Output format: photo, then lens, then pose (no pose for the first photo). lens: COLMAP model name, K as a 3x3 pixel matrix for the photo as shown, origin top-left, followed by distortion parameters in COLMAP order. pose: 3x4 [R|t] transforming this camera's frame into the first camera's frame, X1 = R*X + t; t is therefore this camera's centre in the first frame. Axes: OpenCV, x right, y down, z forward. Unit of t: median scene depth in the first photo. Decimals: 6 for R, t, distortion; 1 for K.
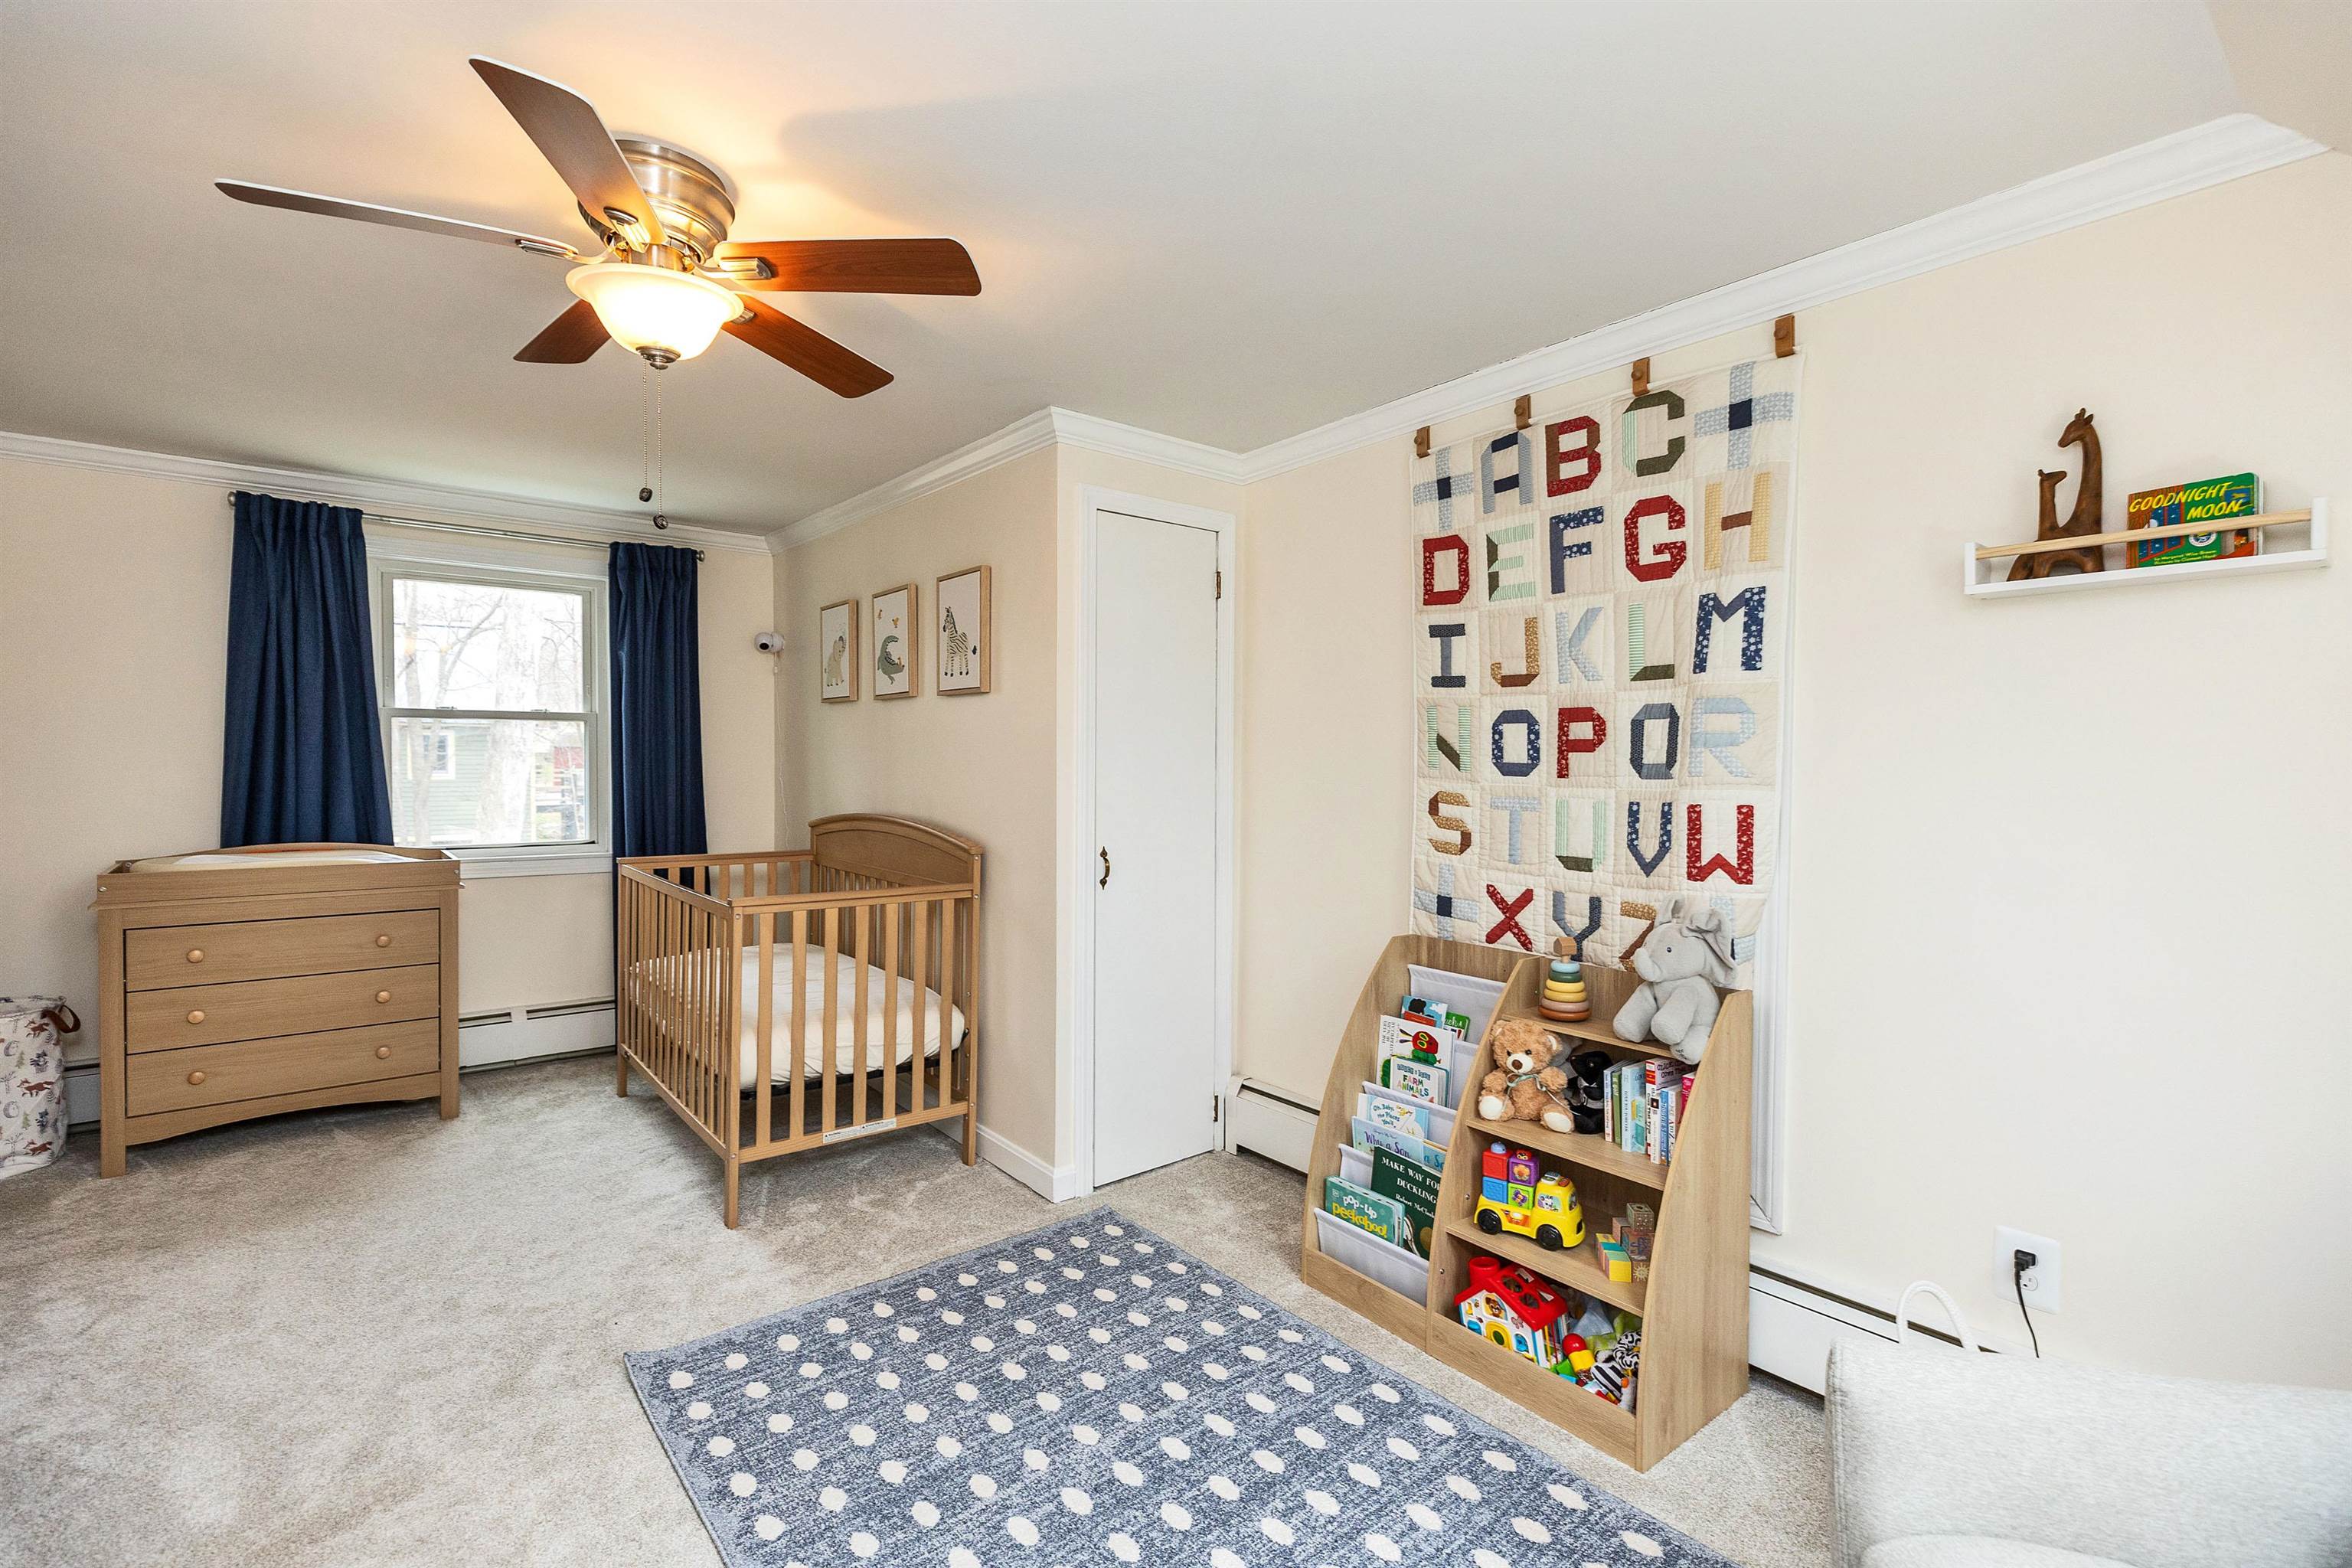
lens RADIAL K [[1053.5, 0, 1180.2], [0, 1053.5, 770.3], [0, 0, 1]] dist [0.001238, 0.000513]
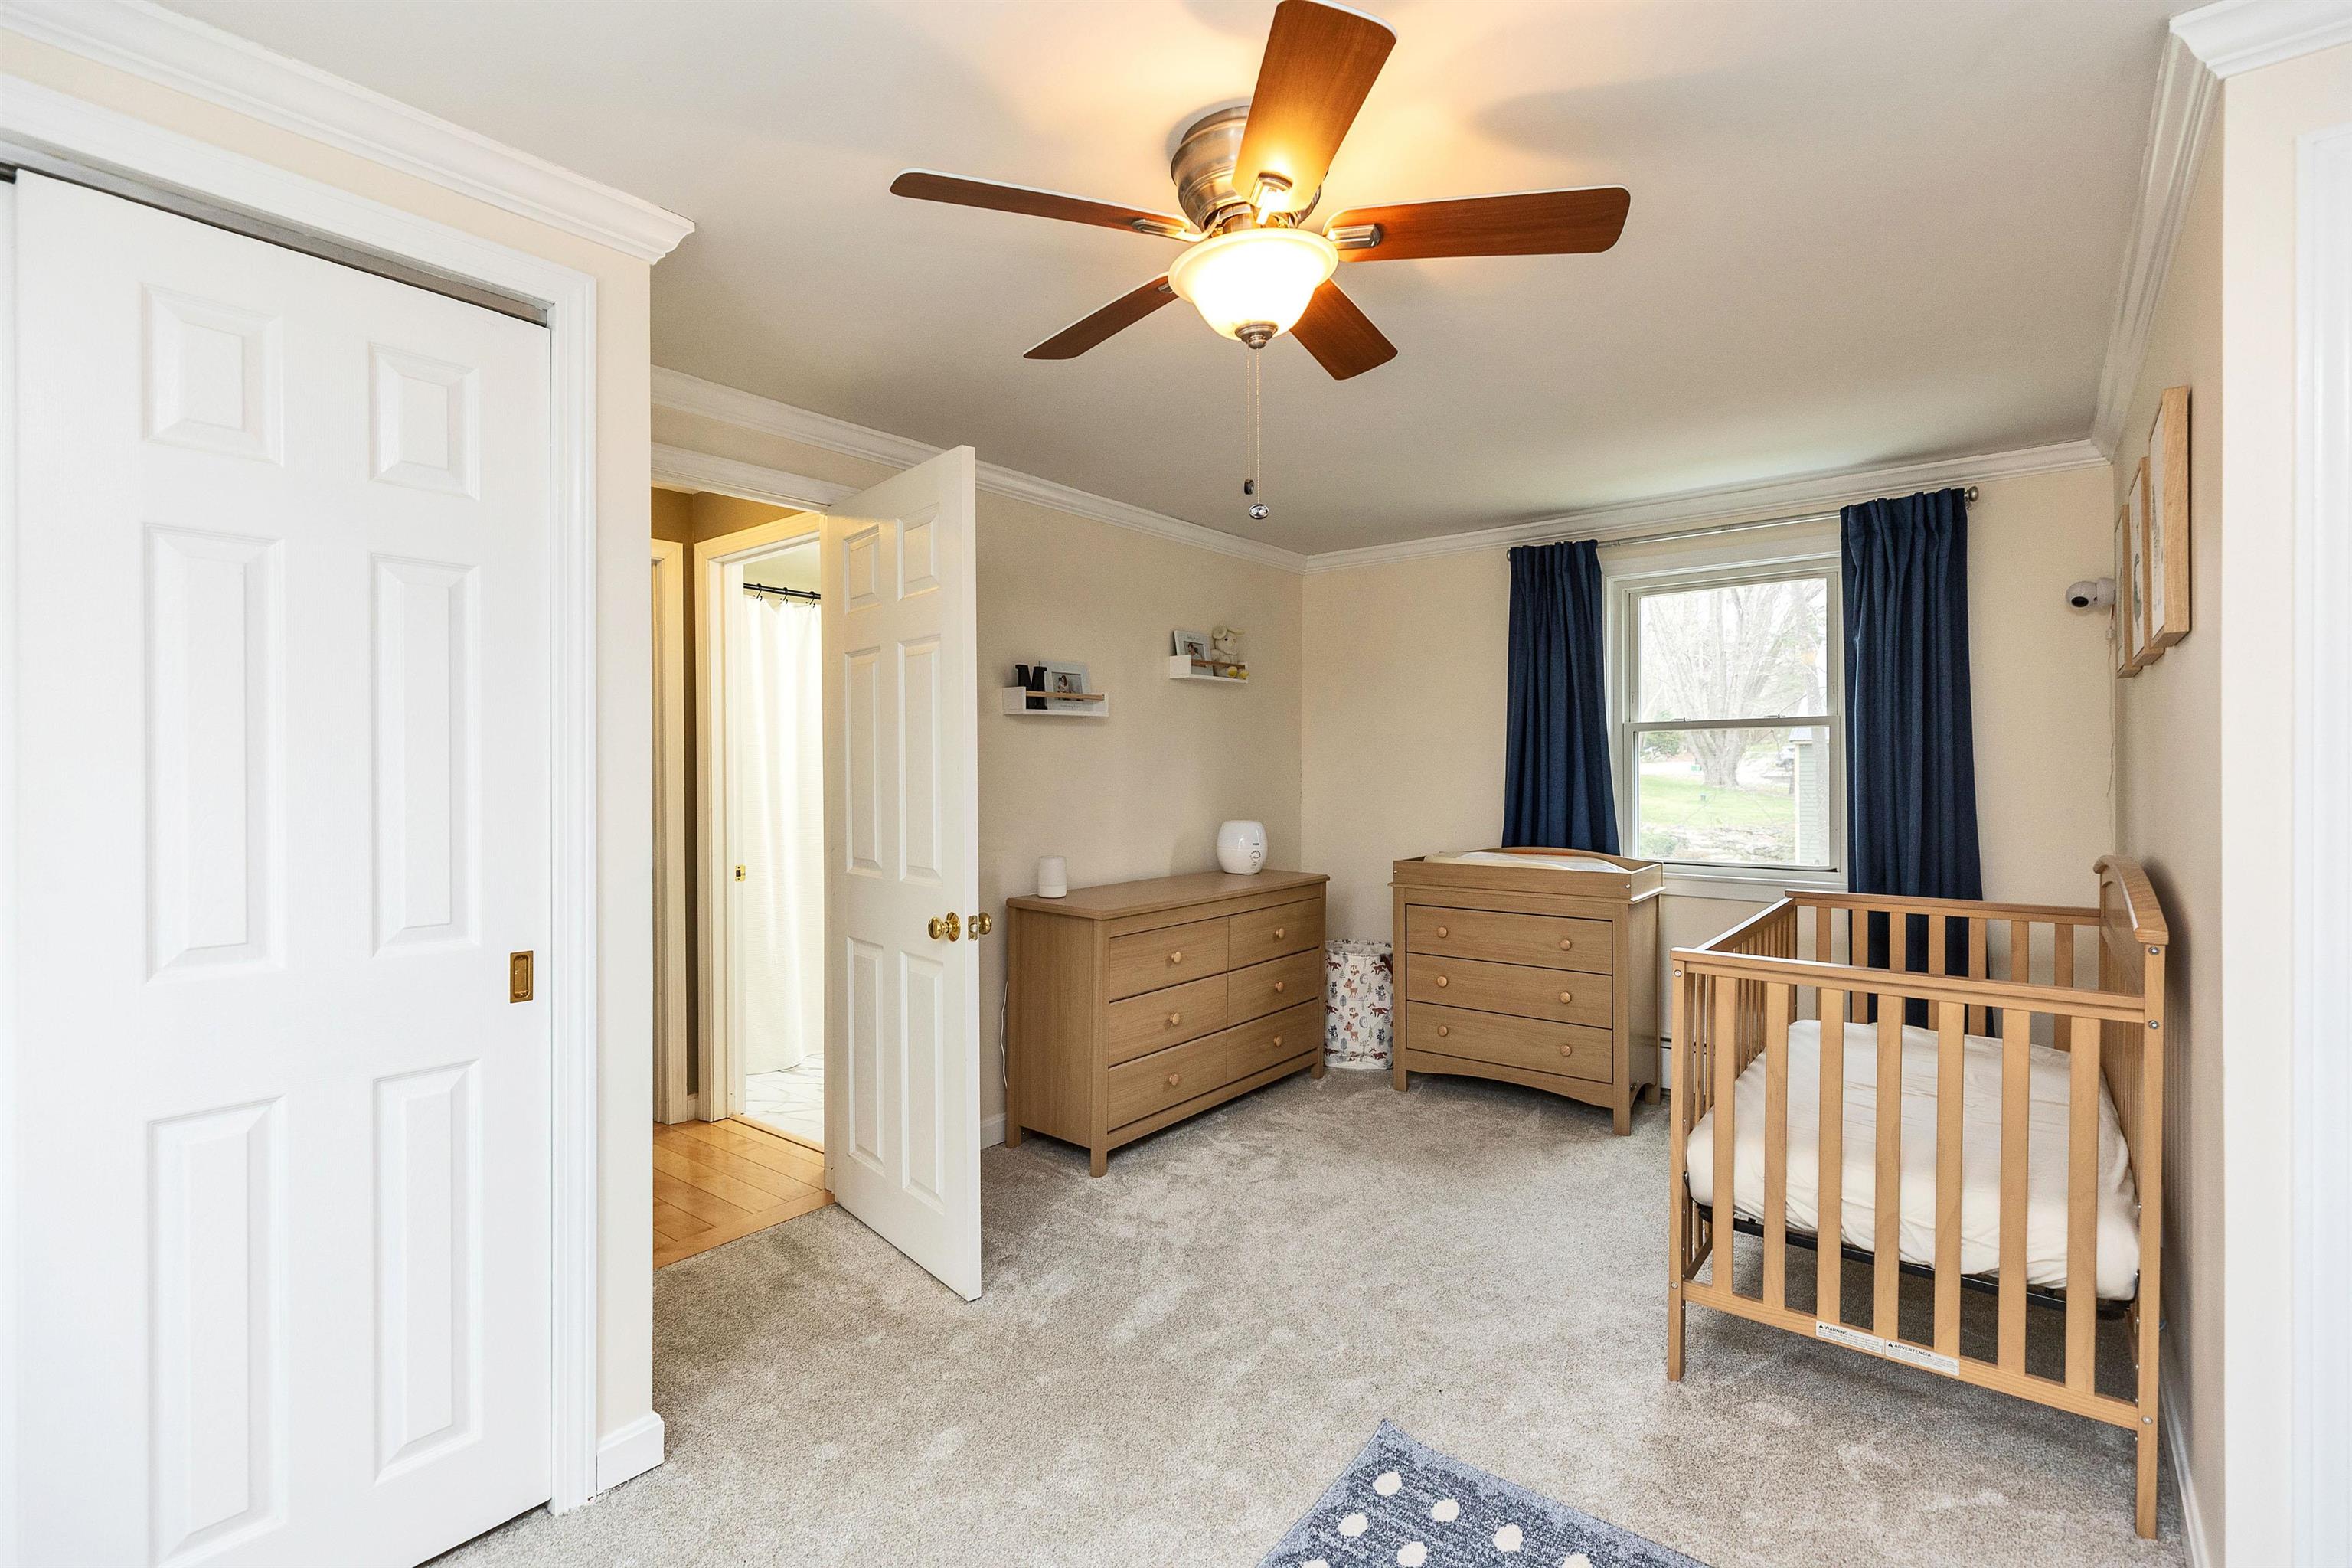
lens RADIAL K [[1072.6, 0, 1160.3], [0, 1072.6, 774.8], [0, 0, 1]] dist [0.002499, -0.000303]
pose [[0.207324, -0.005778, -0.978255, 0.284442], [-0.005154, 0.999962, -0.006998, 0.002043], [0.978259, 0.006493, 0.207287, 0.505595]]
